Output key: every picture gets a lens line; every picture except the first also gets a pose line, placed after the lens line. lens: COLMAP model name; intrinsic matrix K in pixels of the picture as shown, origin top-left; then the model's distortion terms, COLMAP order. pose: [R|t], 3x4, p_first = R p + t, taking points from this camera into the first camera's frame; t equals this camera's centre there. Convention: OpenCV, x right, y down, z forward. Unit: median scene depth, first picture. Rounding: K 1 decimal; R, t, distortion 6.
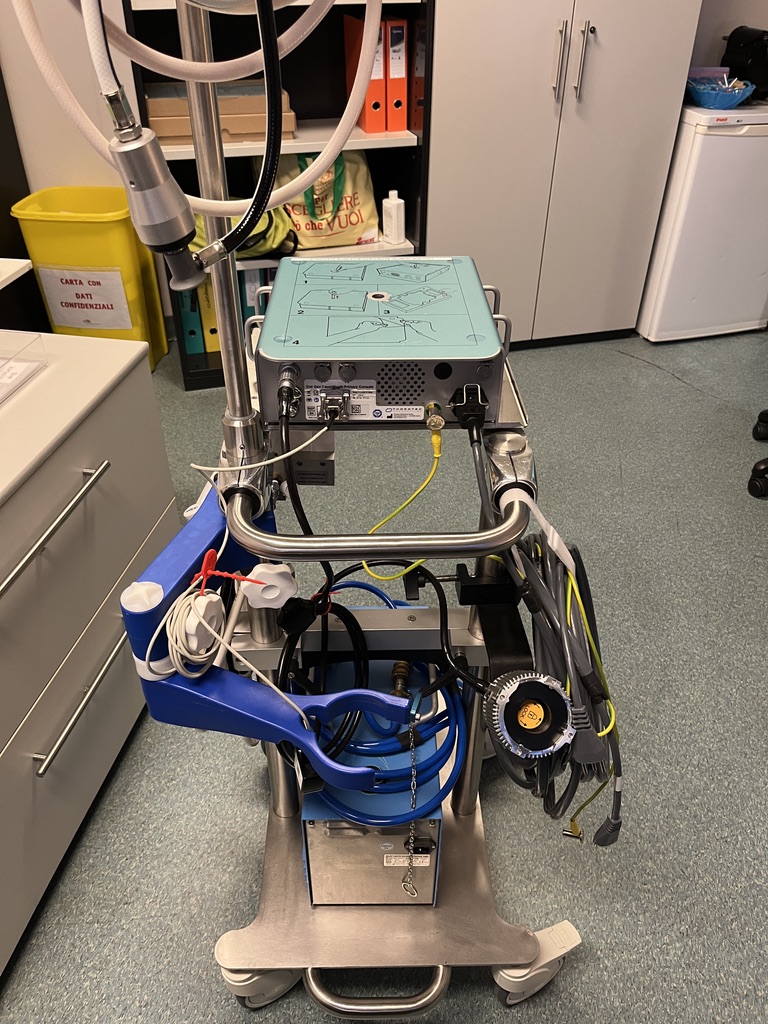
lens RADIAL K [[790.0, 0, 378.7], [0, 790.0, 515.2], [0, 0, 1]] dist [-0.003338, -0.007168]
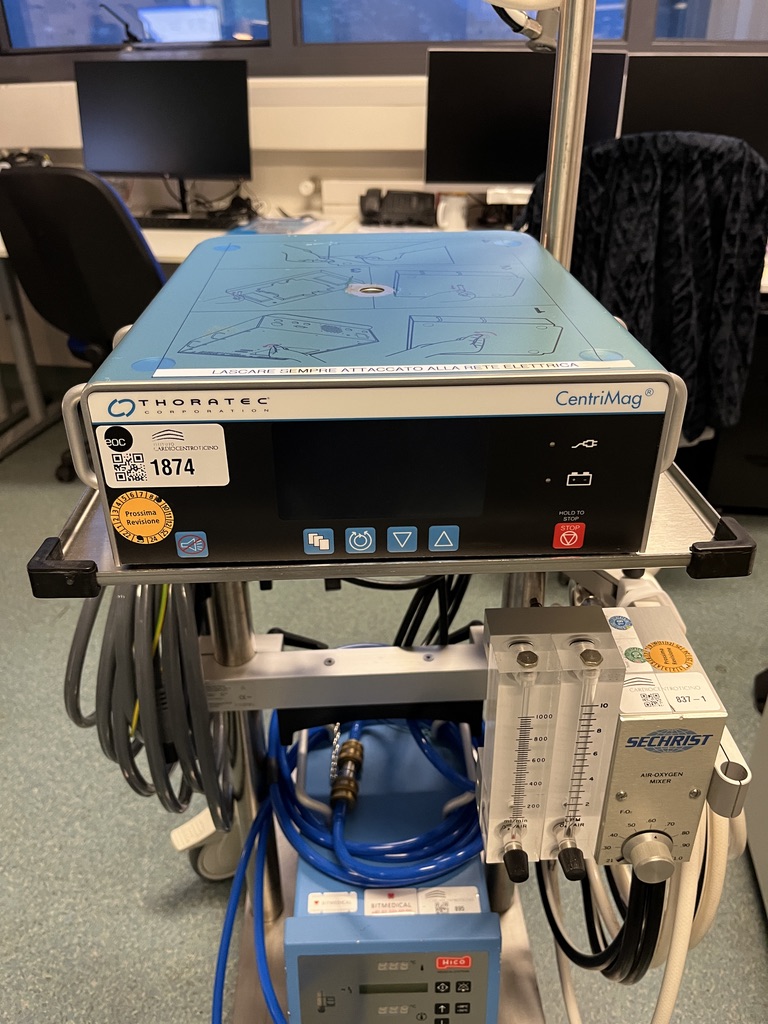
lens RADIAL K [[790.0, 0, 378.7], [0, 790.0, 515.2], [0, 0, 1]] dist [-0.003338, -0.007168]
pose [[-0.999781, 0.016932, -0.012267, 0.003267], [-0.004346, 0.405597, 0.914042, -0.617968], [0.020452, 0.913895, -0.405435, 1.217387]]
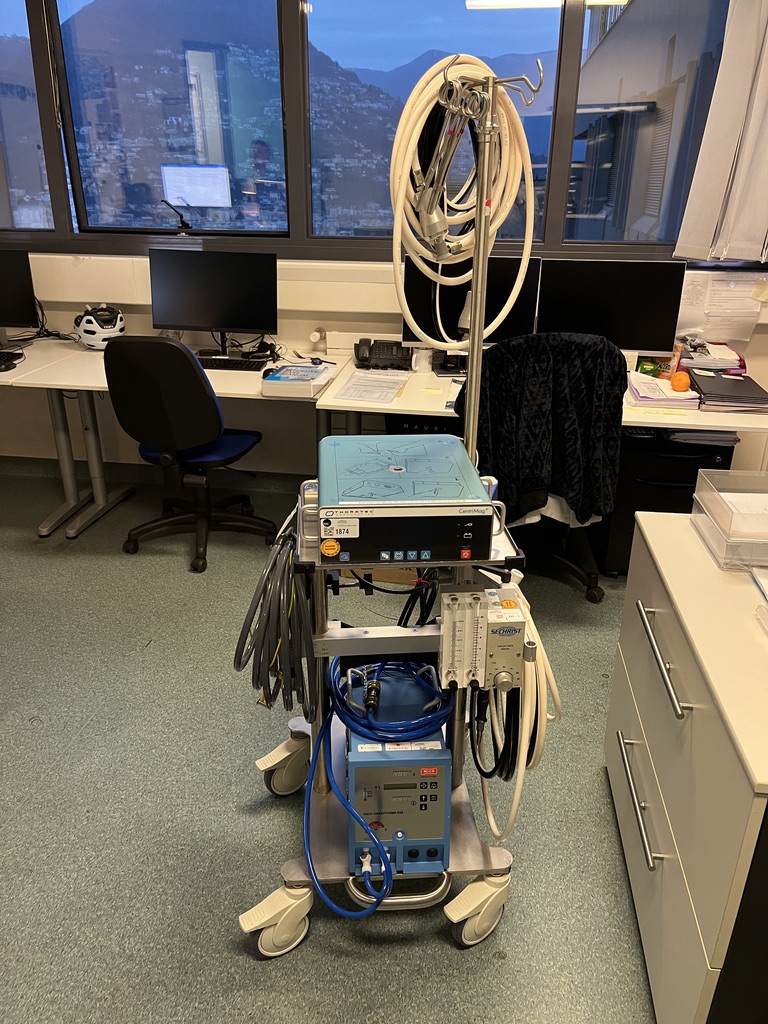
lens RADIAL K [[790.0, 0, 378.7], [0, 790.0, 515.2], [0, 0, 1]] dist [-0.003338, -0.007168]
pose [[-0.998480, 0.013436, -0.053461, 0.098542], [-0.039723, 0.497037, 0.866820, -1.309119], [0.038219, 0.867625, -0.495747, 1.601393]]
